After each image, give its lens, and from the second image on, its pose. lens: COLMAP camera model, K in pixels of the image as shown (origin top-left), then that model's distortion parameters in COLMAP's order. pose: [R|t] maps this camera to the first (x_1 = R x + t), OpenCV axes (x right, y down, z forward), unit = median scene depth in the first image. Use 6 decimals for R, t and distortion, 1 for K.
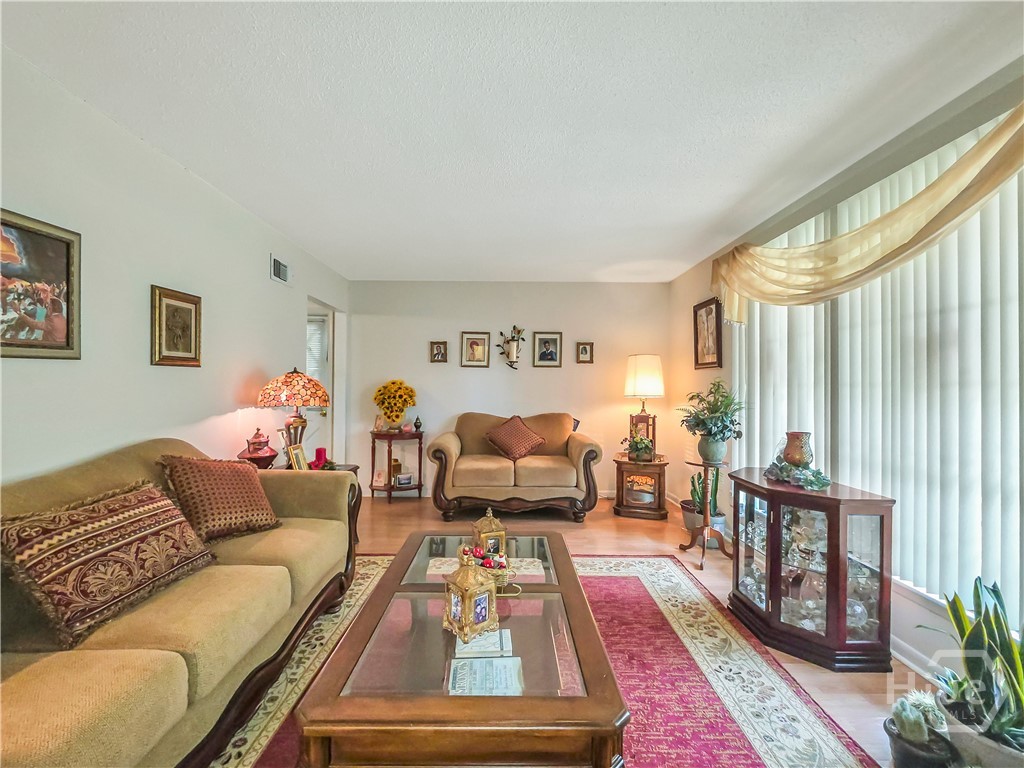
lens RADIAL K [[435.2, 0, 510.9], [0, 435.2, 381.3], [0, 0, 1]] dist [-0.004088, 0.000322]
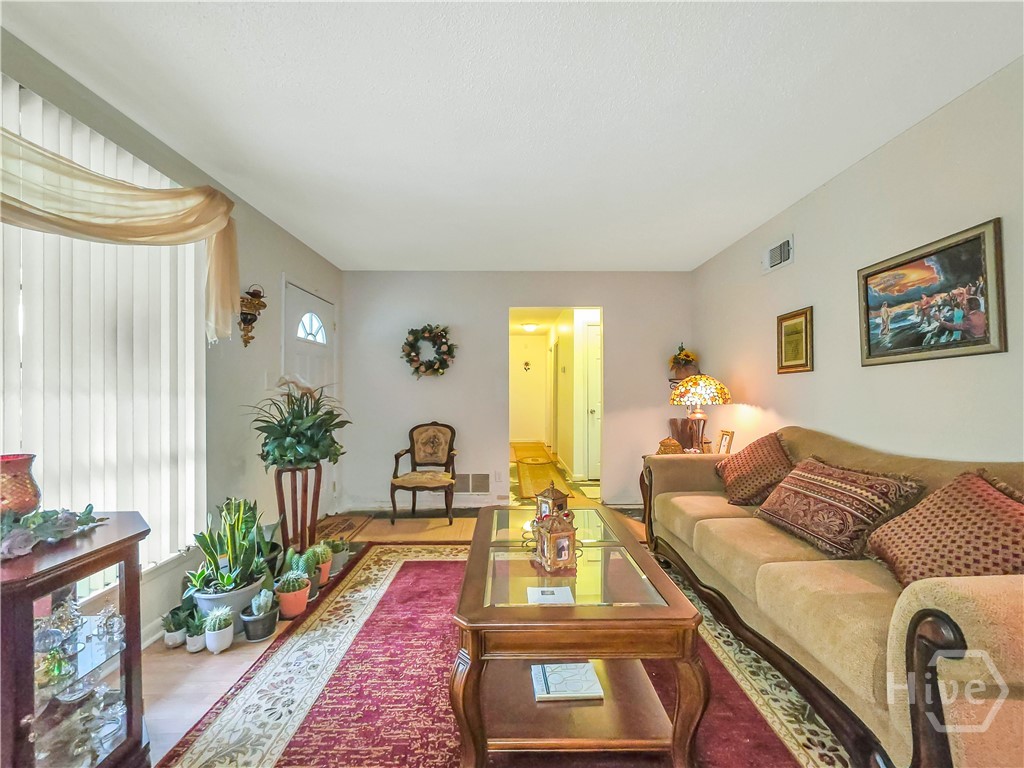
lens RADIAL K [[435.2, 0, 515.3], [0, 435.2, 387.9], [0, 0, 1]] dist [-0.004088, 0.000322]
pose [[-0.999900, -0.006036, 0.012804, 0.028415], [-0.006245, 0.999846, -0.016396, 0.052423], [-0.012703, -0.016474, -0.999784, 2.144059]]
